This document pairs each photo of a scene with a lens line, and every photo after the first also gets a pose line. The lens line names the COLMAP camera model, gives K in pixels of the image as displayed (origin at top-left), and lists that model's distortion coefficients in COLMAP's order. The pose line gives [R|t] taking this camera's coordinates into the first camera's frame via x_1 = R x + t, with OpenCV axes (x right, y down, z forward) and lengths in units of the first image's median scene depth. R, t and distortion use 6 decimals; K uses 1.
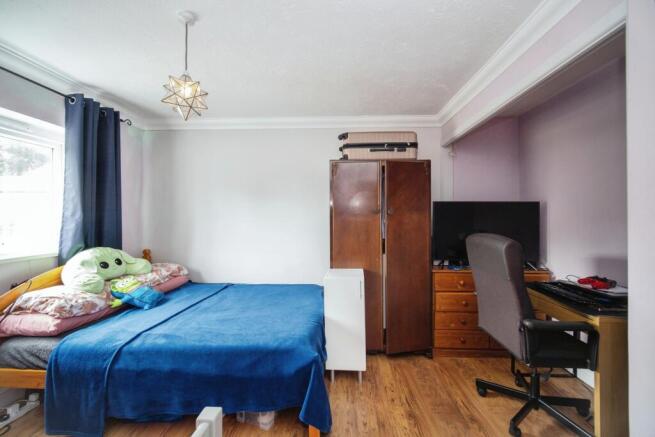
lens RADIAL K [[263.5, 0, 330.3], [0, 263.5, 213.2], [0, 0, 1]] dist [-0.003194, 0.000163]
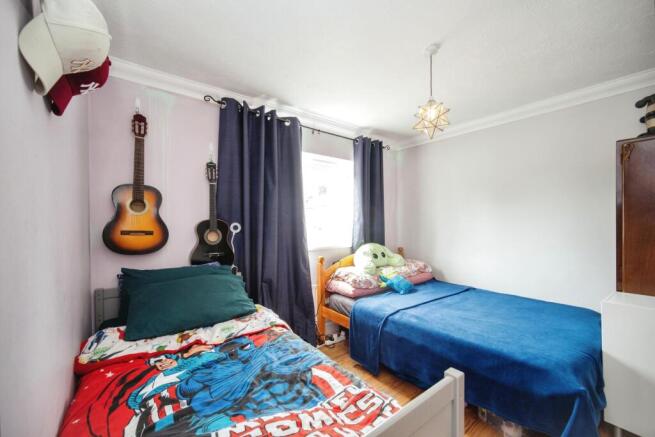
lens RADIAL K [[263.5, 0, 333.6], [0, 263.5, 224.7], [0, 0, 1]] dist [-0.003194, 0.000163]
pose [[0.662221, 0.006916, -0.749276, 0.034793], [0.014937, 0.999637, 0.022429, -0.001968], [0.749159, -0.026046, 0.661877, -0.087327]]
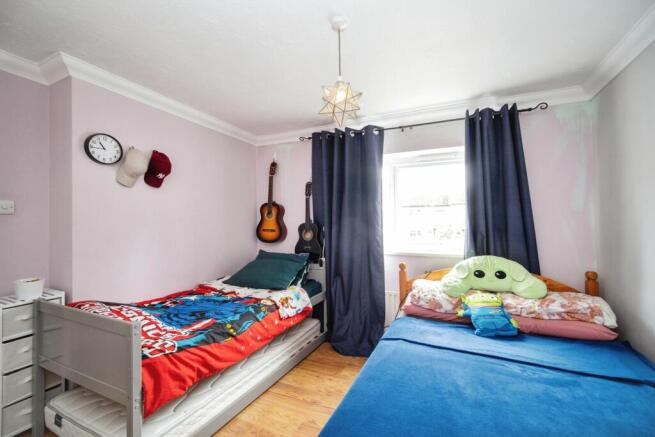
lens RADIAL K [[263.5, 0, 332.9], [0, 263.5, 224.0], [0, 0, 1]] dist [-0.003194, 0.000163]
pose [[-0.338652, 0.005470, -0.940896, 0.286121], [0.015899, 0.999874, 0.000090, 0.002281], [0.940777, -0.014929, -0.338696, 0.950572]]
